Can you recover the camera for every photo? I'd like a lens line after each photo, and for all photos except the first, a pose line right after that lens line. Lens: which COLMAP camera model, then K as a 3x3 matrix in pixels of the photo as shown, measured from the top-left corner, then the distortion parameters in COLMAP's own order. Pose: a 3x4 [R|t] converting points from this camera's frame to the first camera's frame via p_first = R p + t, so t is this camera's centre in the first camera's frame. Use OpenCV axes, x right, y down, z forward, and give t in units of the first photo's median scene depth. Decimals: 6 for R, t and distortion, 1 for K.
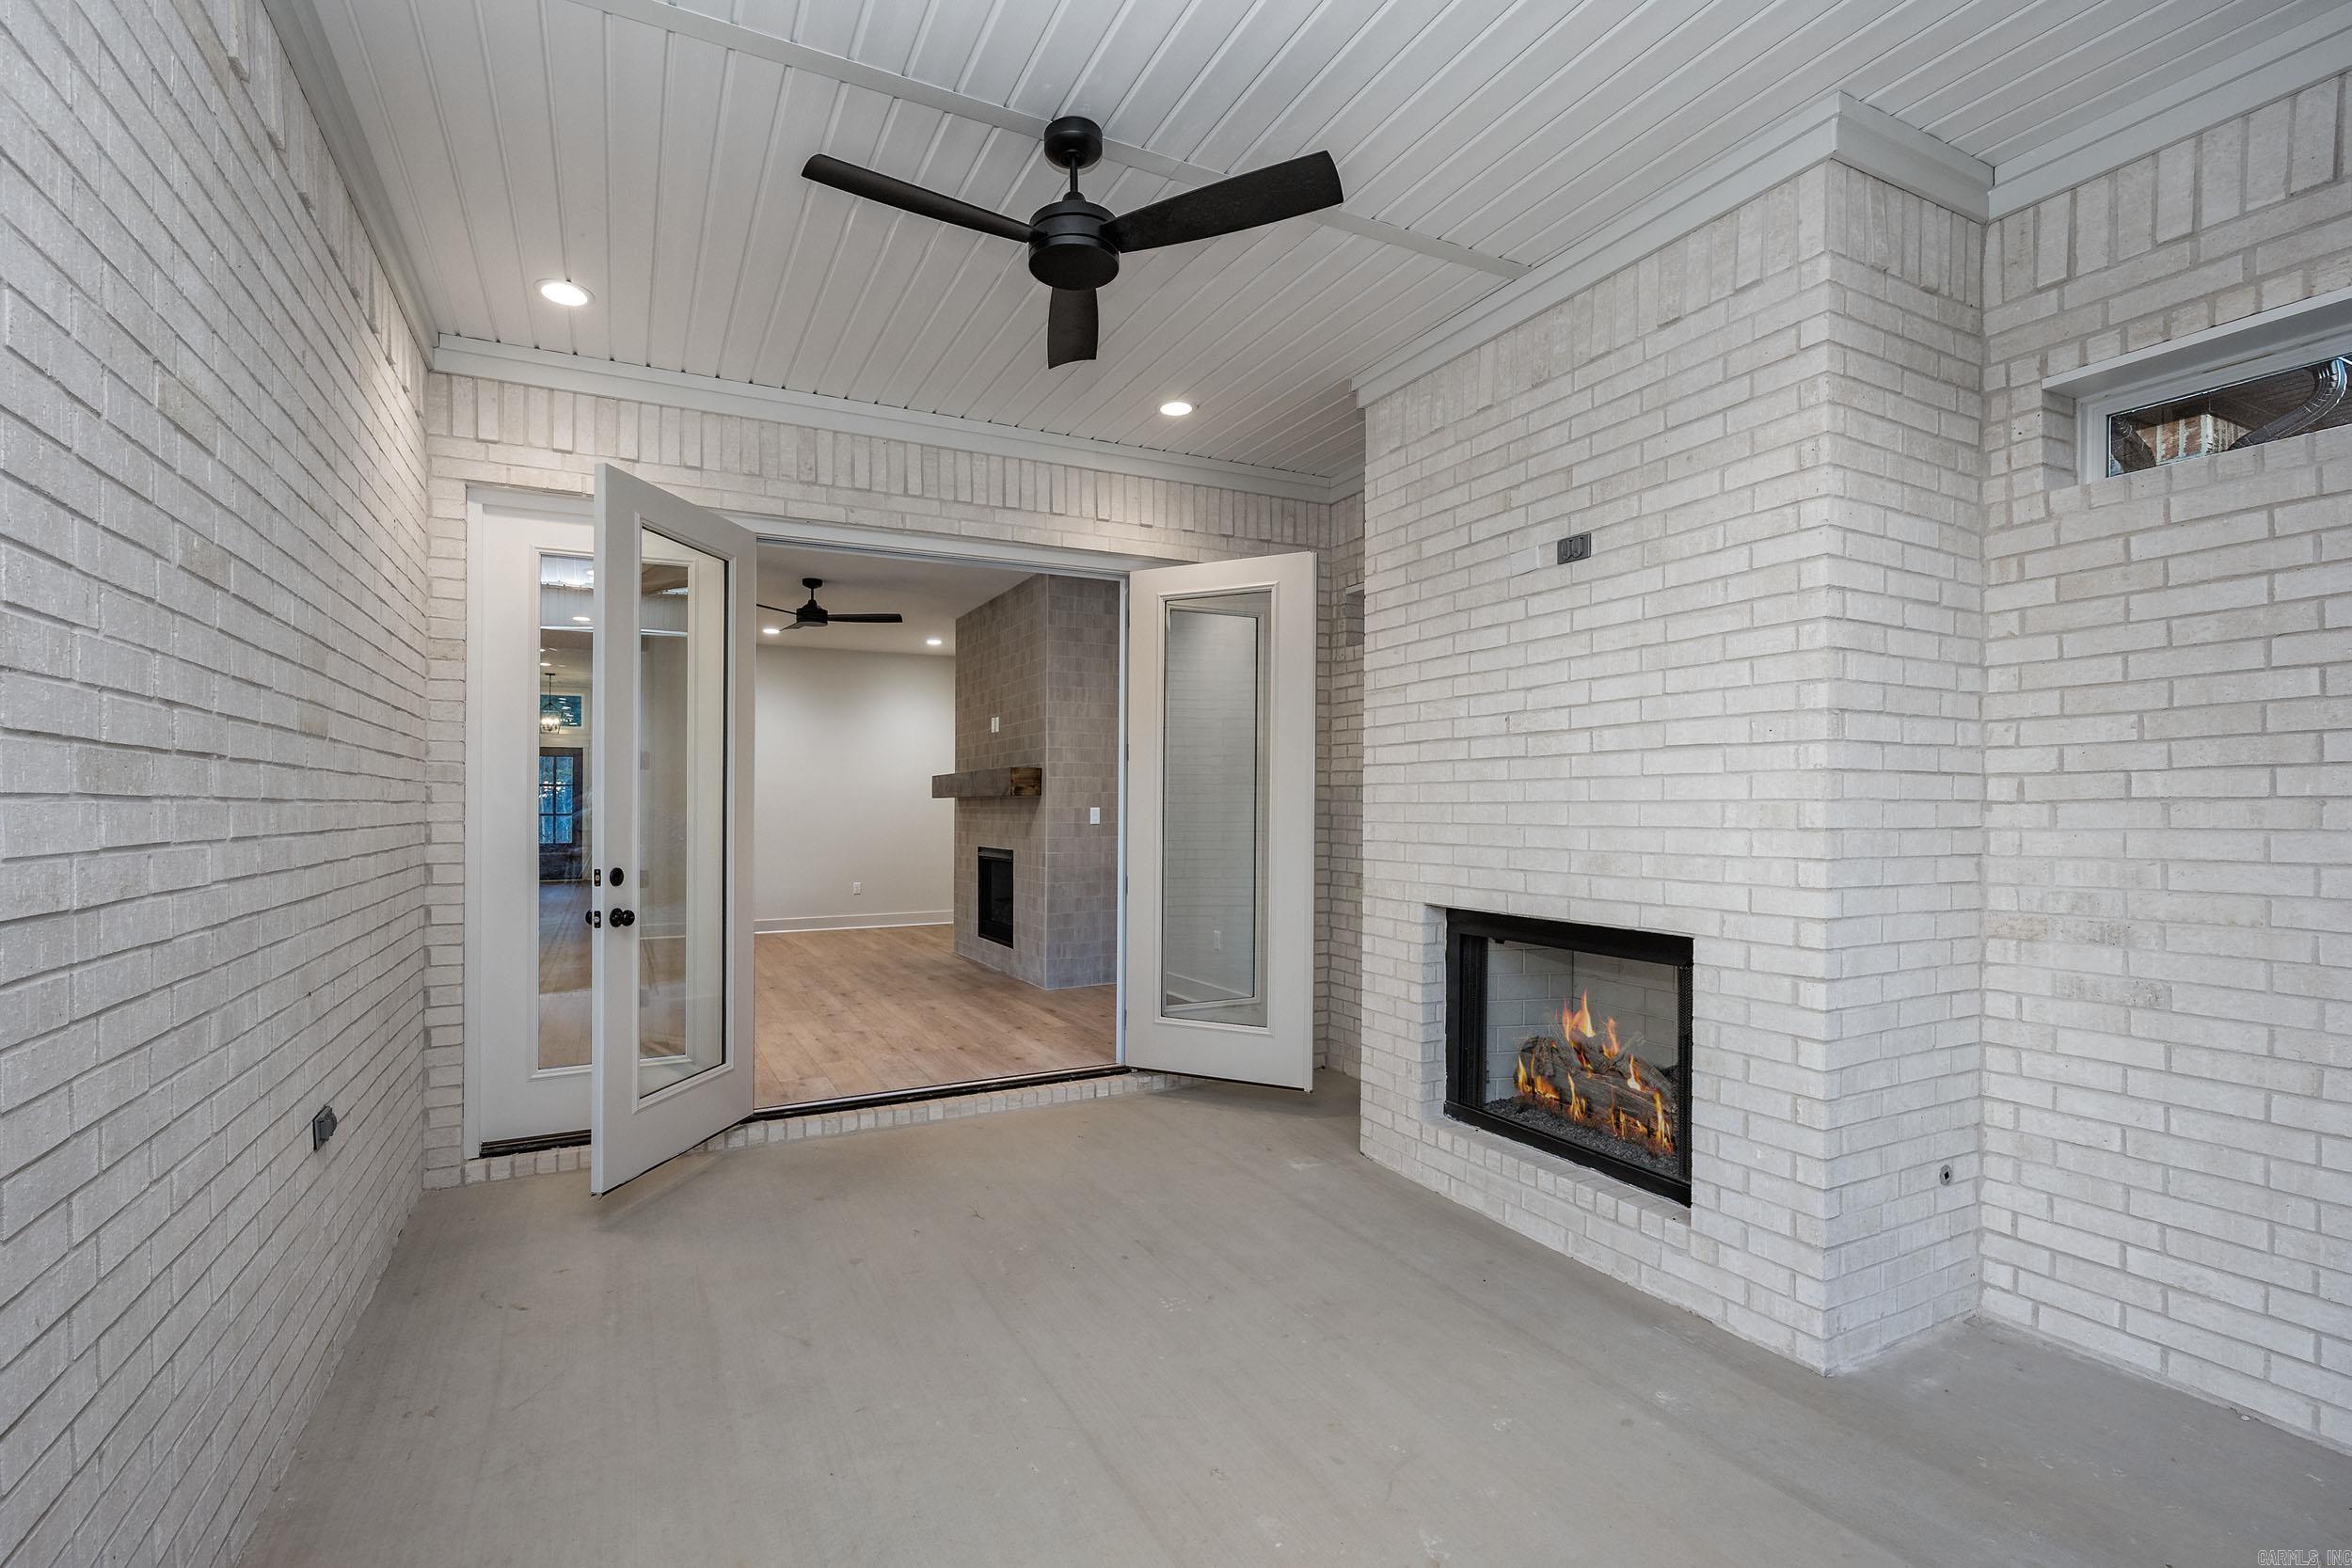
lens RADIAL K [[962.6, 0, 1167.0], [0, 962.6, 806.7], [0, 0, 1]] dist [0.002782, 0.000738]
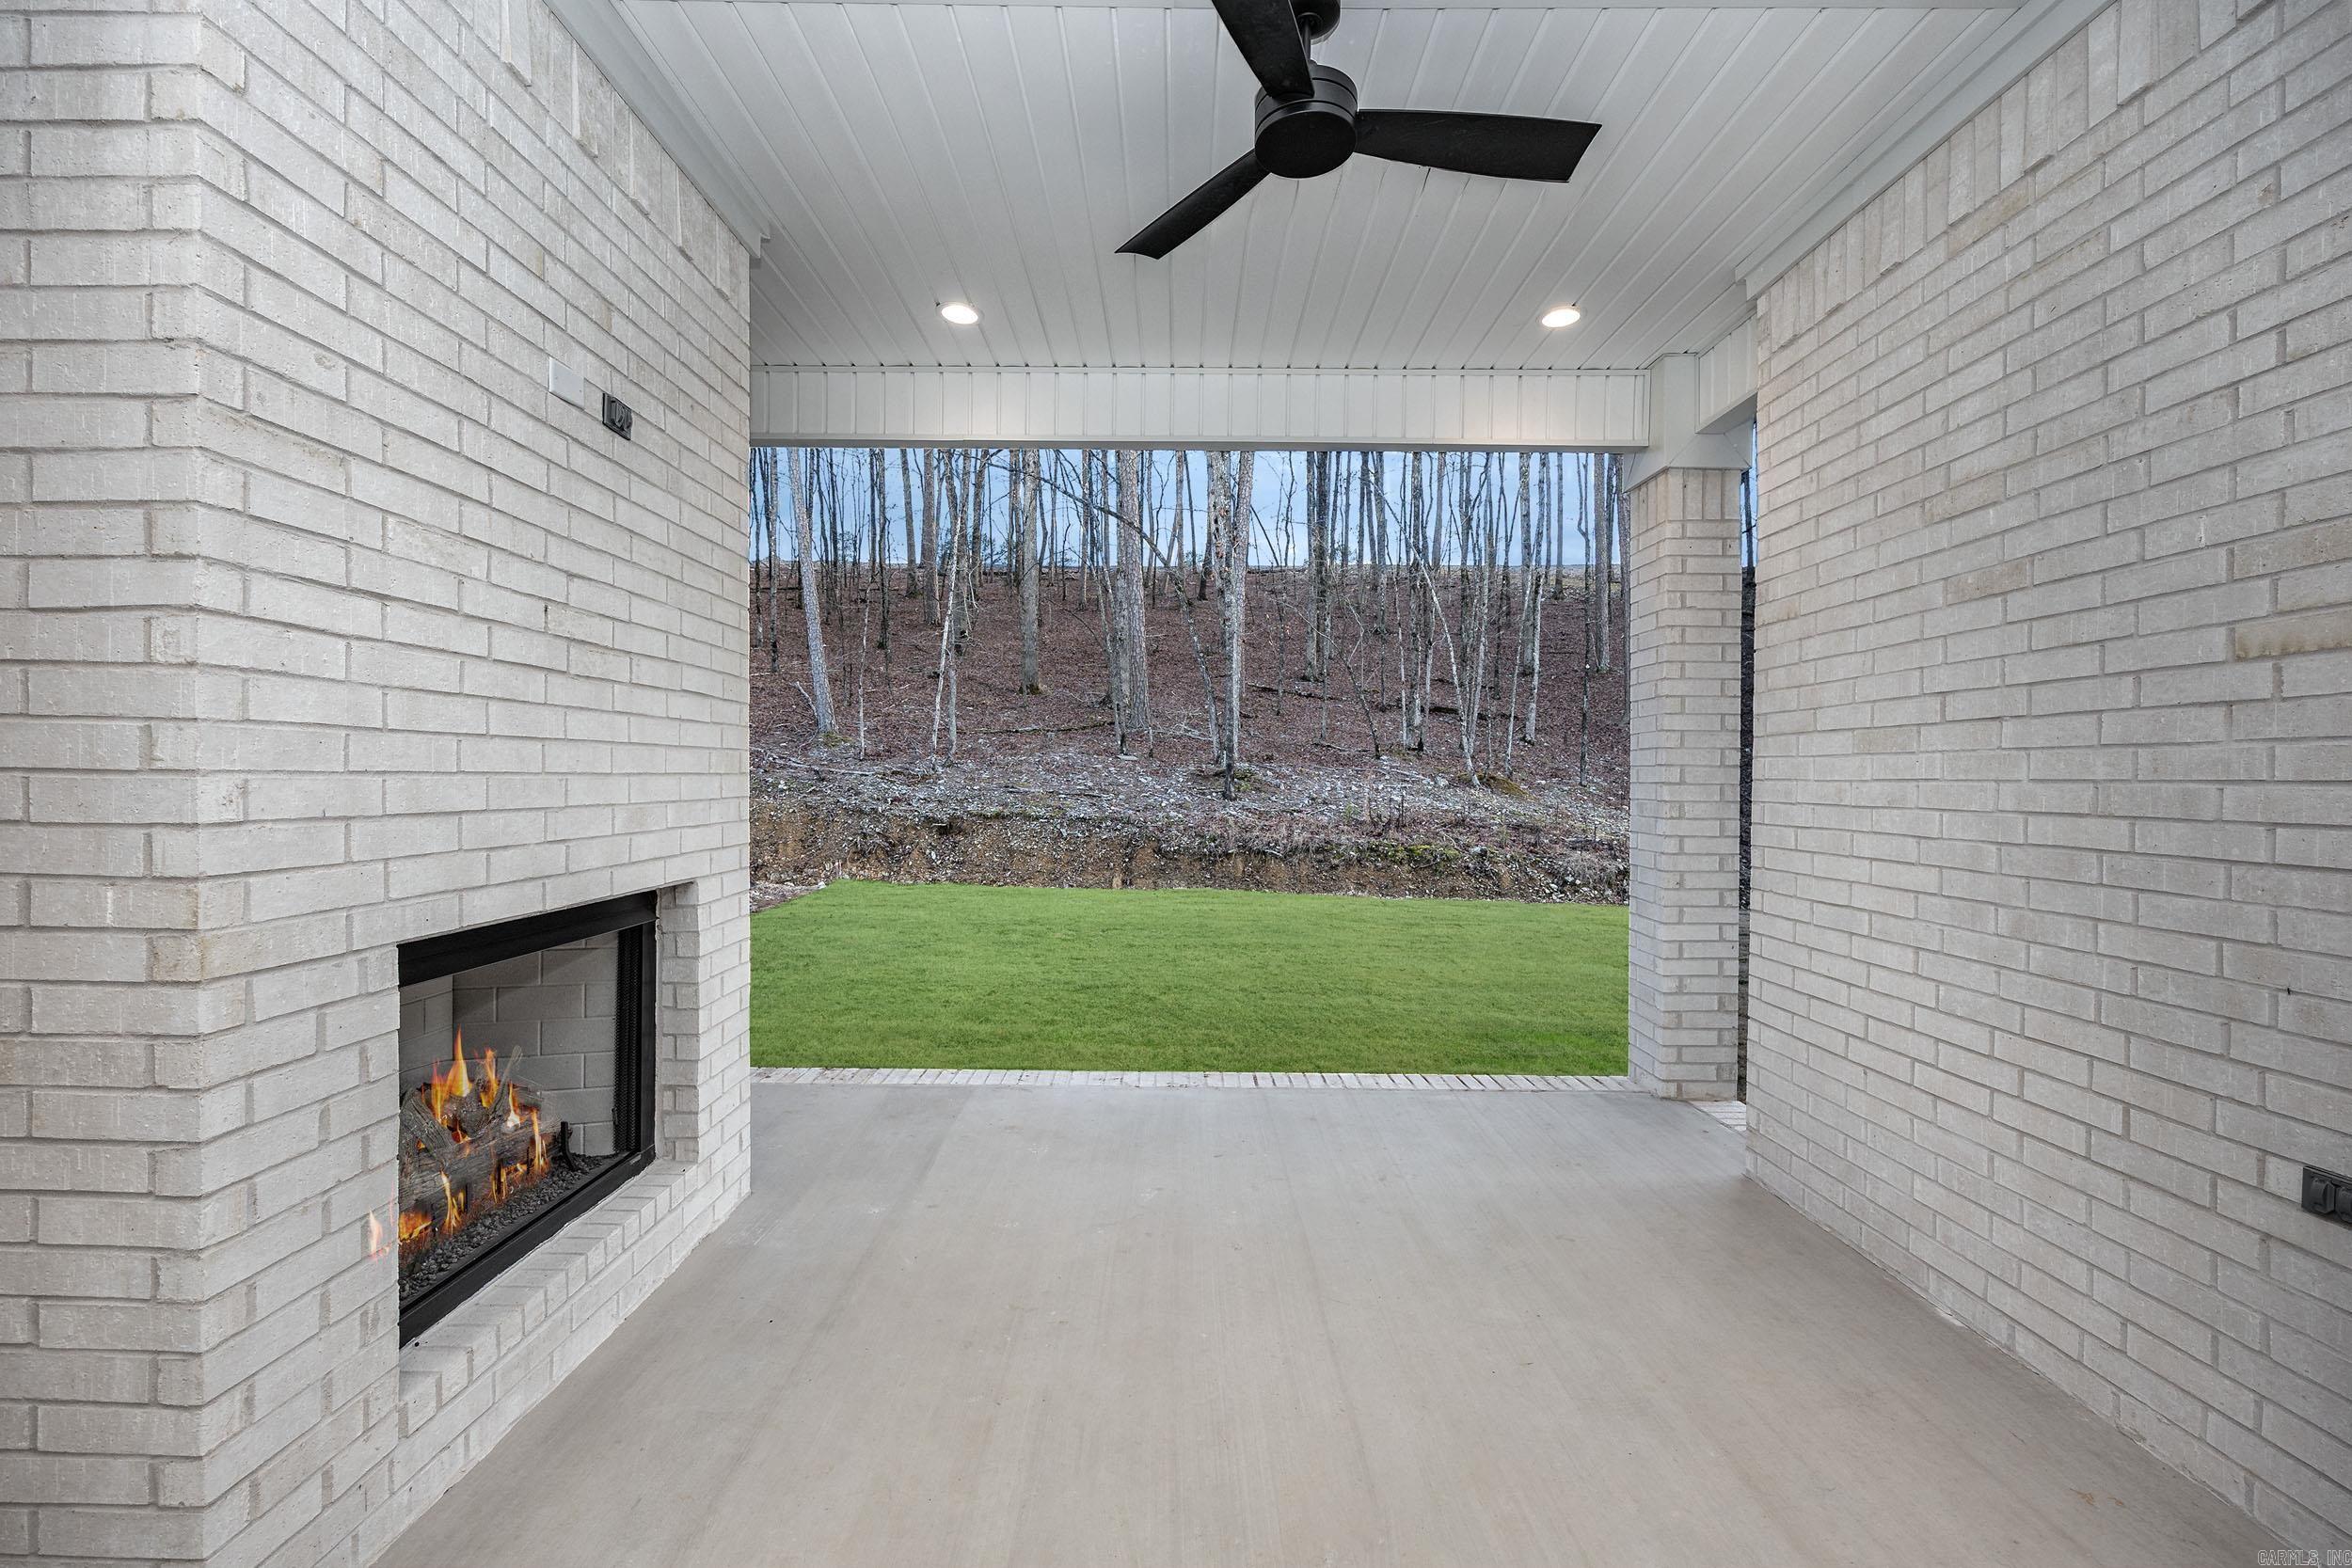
lens RADIAL K [[962.6, 0, 1190.7], [0, 962.6, 789.1], [0, 0, 1]] dist [0.002782, 0.000738]
pose [[-0.877524, -0.001574, 0.479530, -0.300269], [0.003081, 0.999955, 0.008921, 0.022037], [-0.479523, 0.009306, -0.877480, 1.239467]]
